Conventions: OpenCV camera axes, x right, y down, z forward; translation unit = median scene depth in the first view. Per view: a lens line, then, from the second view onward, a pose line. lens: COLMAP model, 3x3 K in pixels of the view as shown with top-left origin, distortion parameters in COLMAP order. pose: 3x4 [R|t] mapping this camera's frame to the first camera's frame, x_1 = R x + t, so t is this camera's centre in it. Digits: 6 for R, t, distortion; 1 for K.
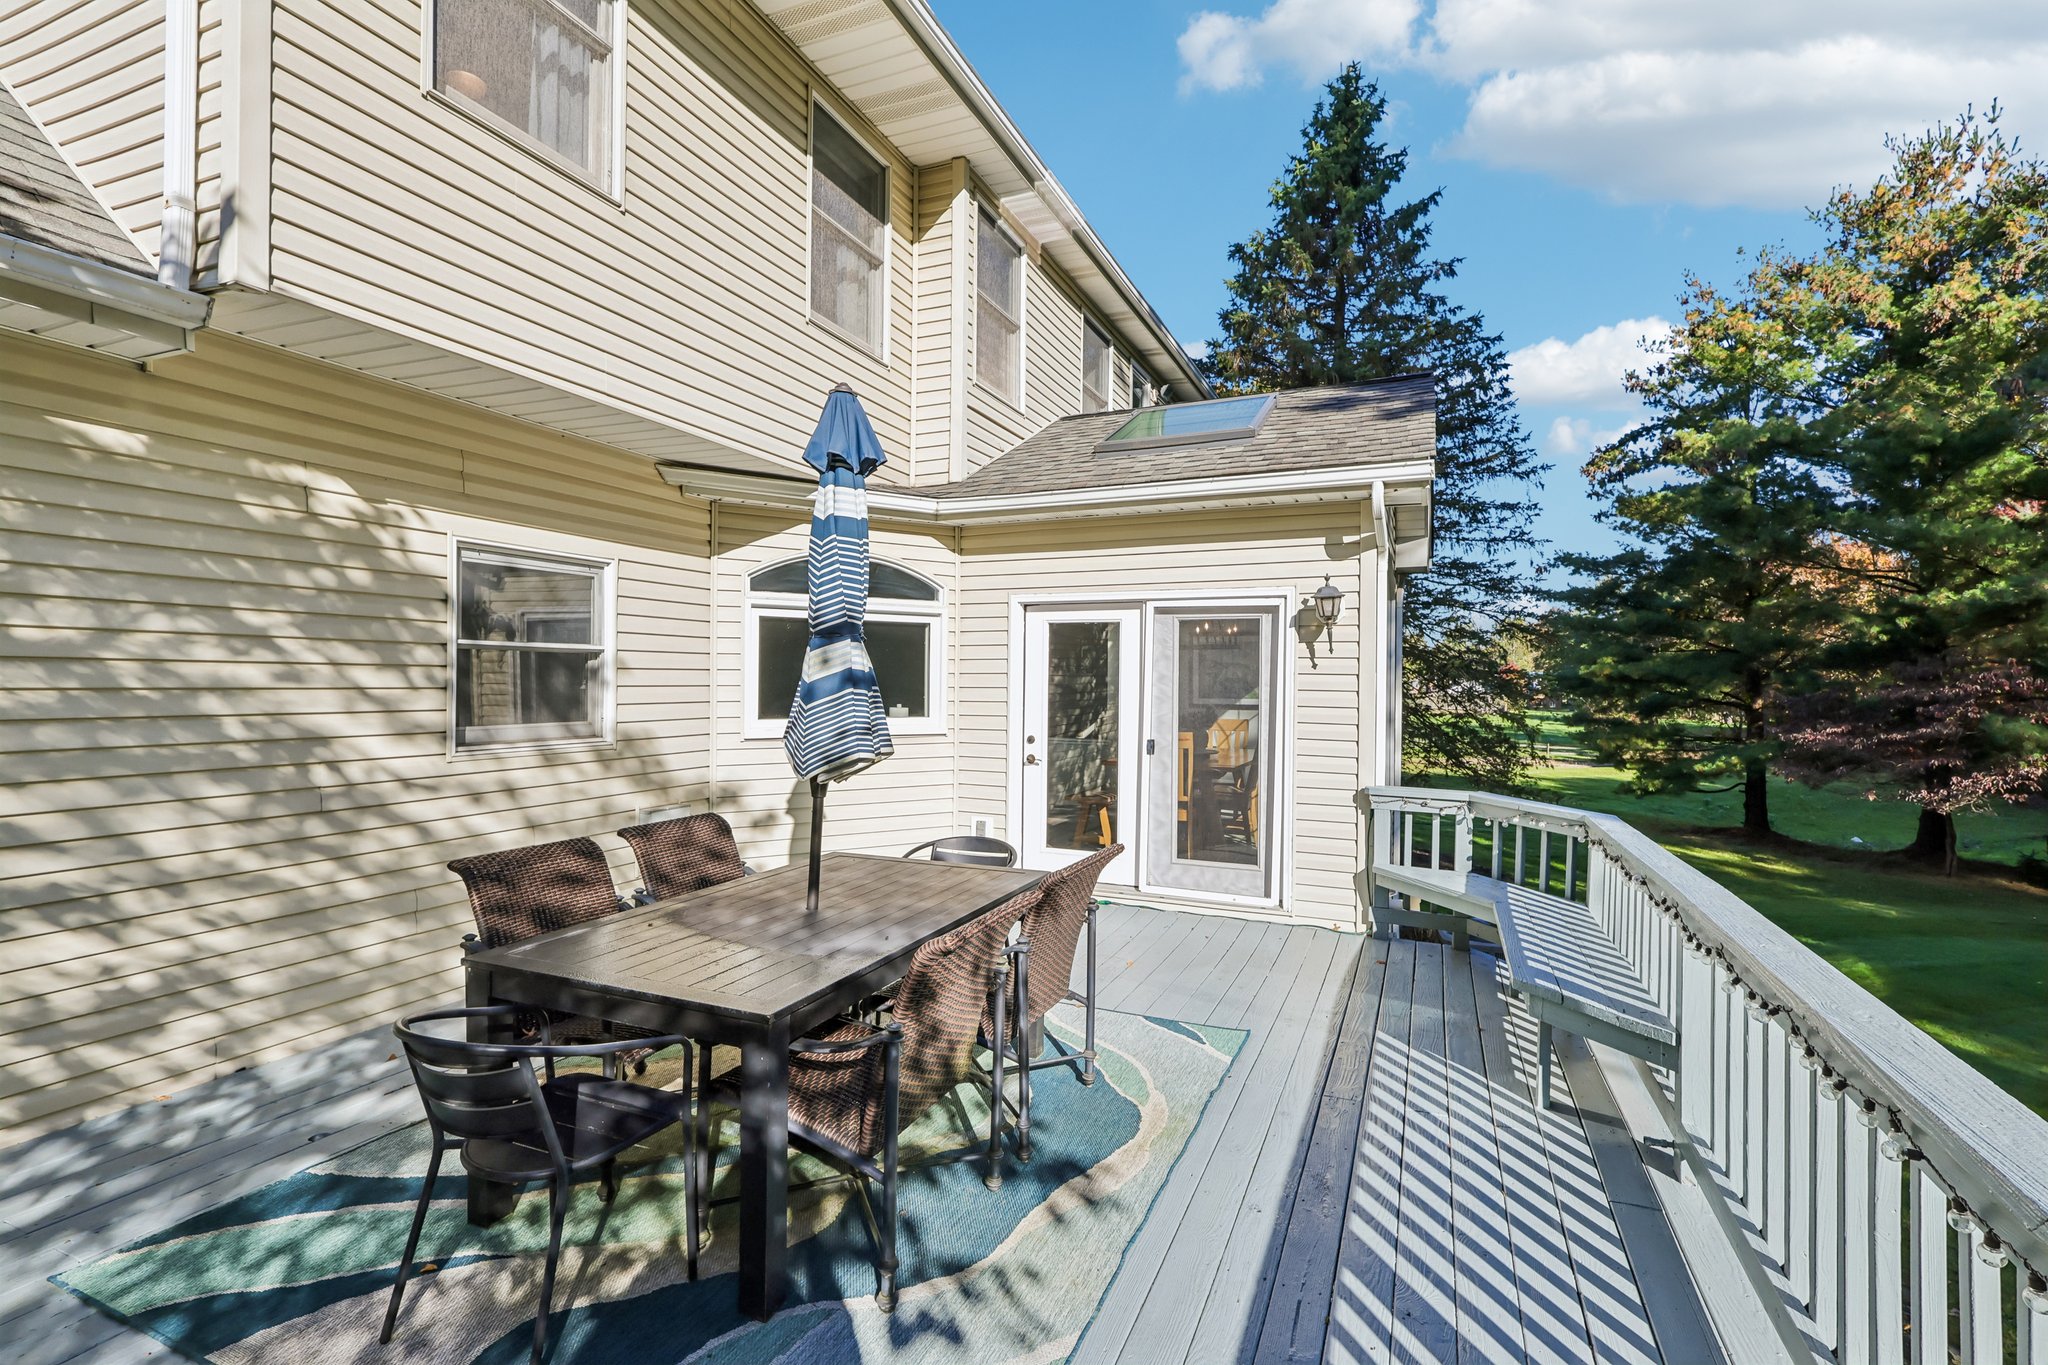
lens RADIAL K [[931.8, 0, 1051.9], [0, 931.8, 667.8], [0, 0, 1]] dist [0.000339, 0.000153]
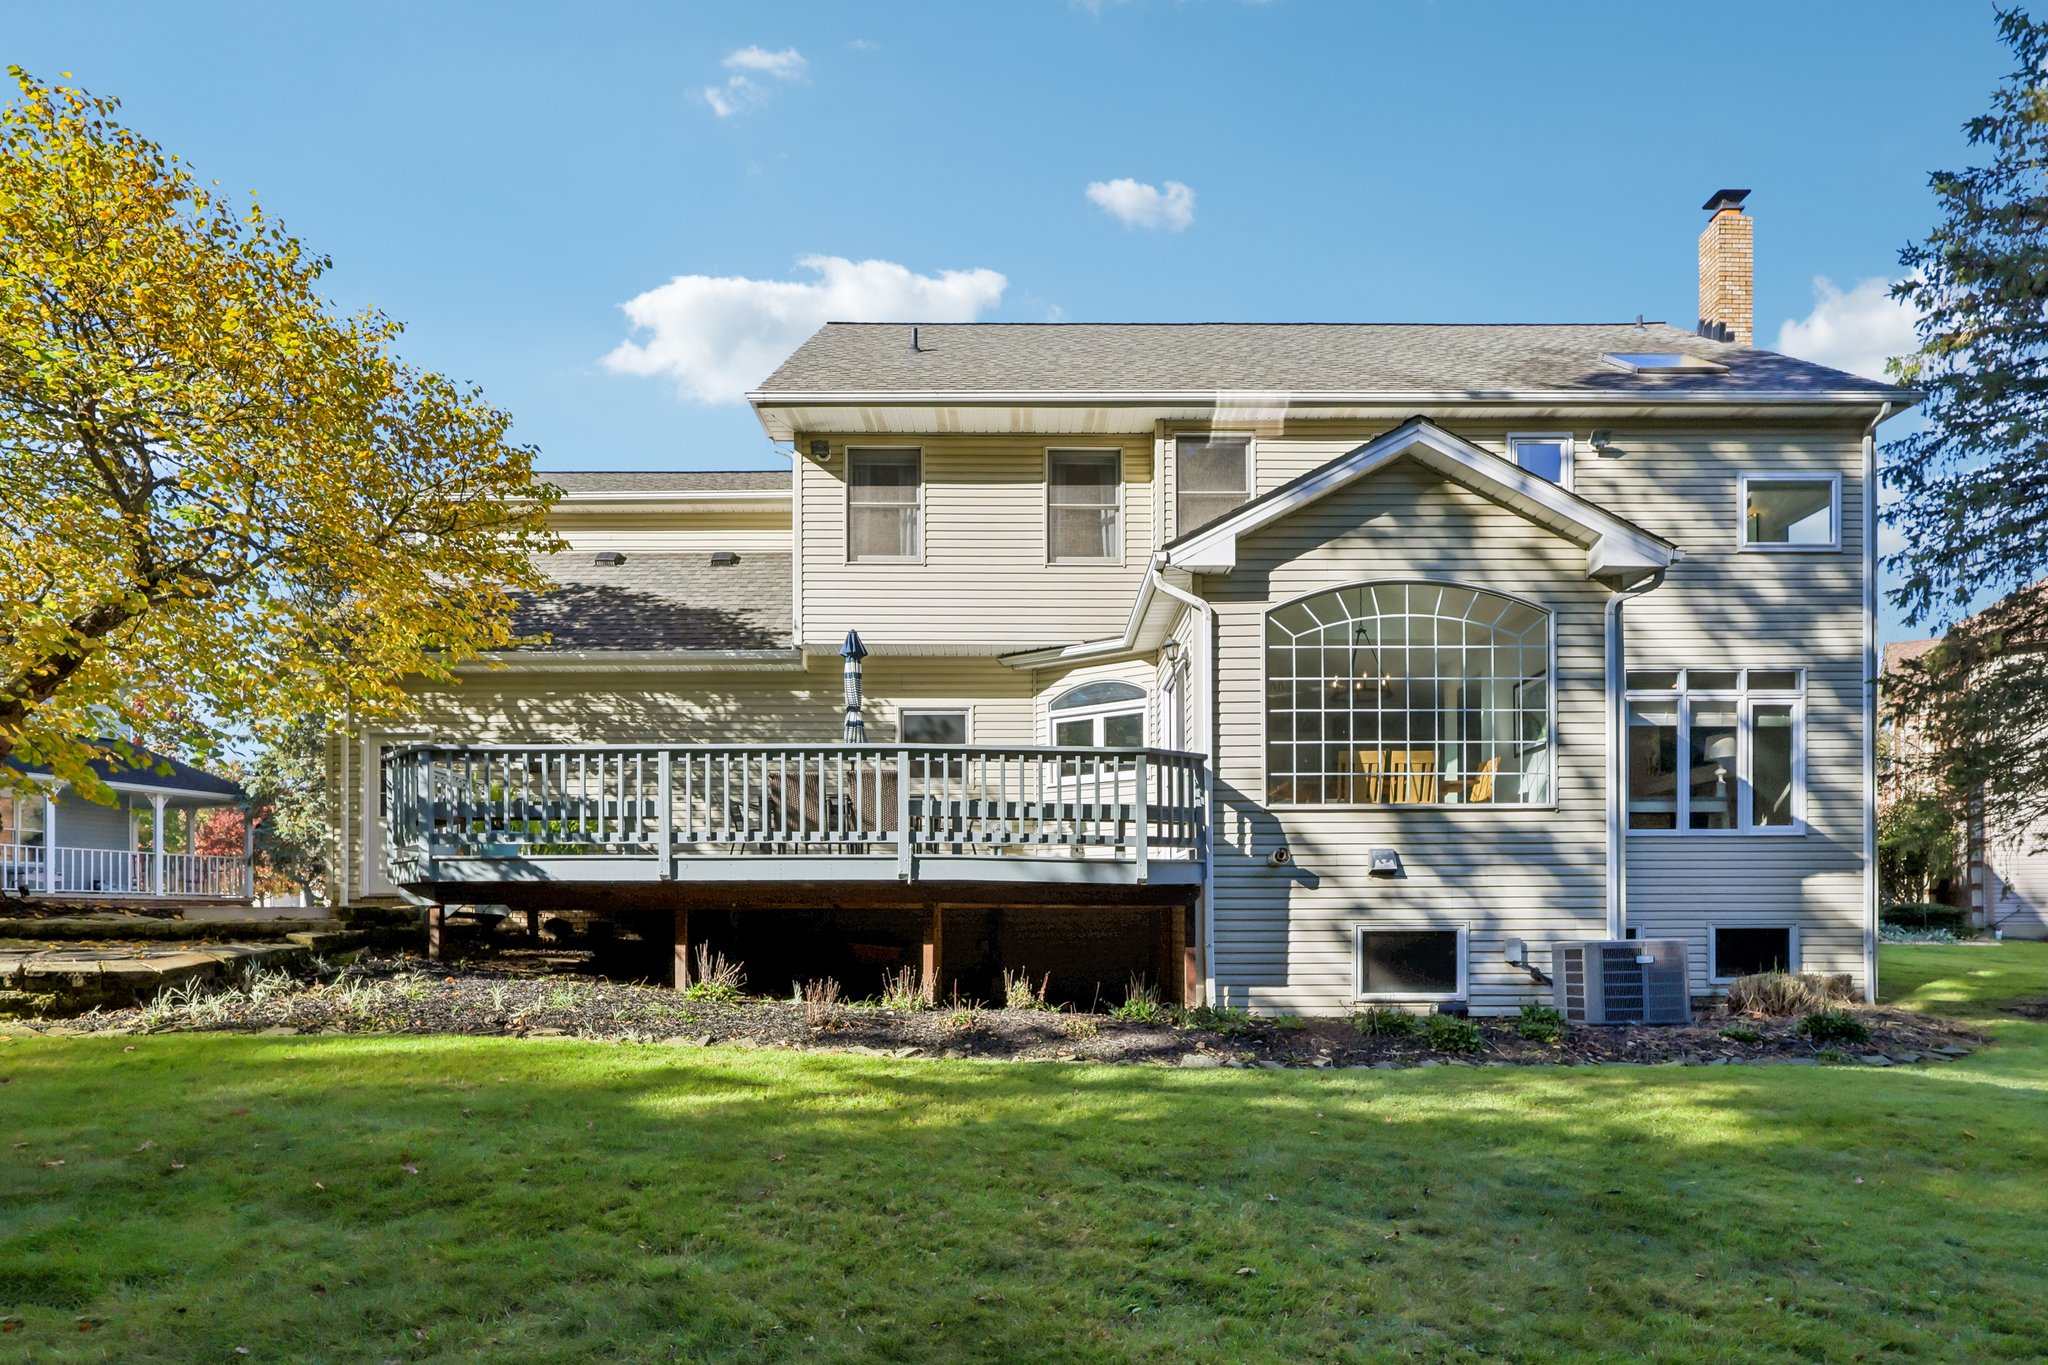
lens RADIAL K [[1136.8, 0, 992.9], [0, 1136.8, 728.8], [0, 0, 1]] dist [-0.004860, -0.000950]
pose [[0.360172, -0.160180, -0.919031, 1.872216], [0.015798, 0.986055, -0.165671, 0.356154], [0.932752, 0.045151, 0.357680, 0.089734]]
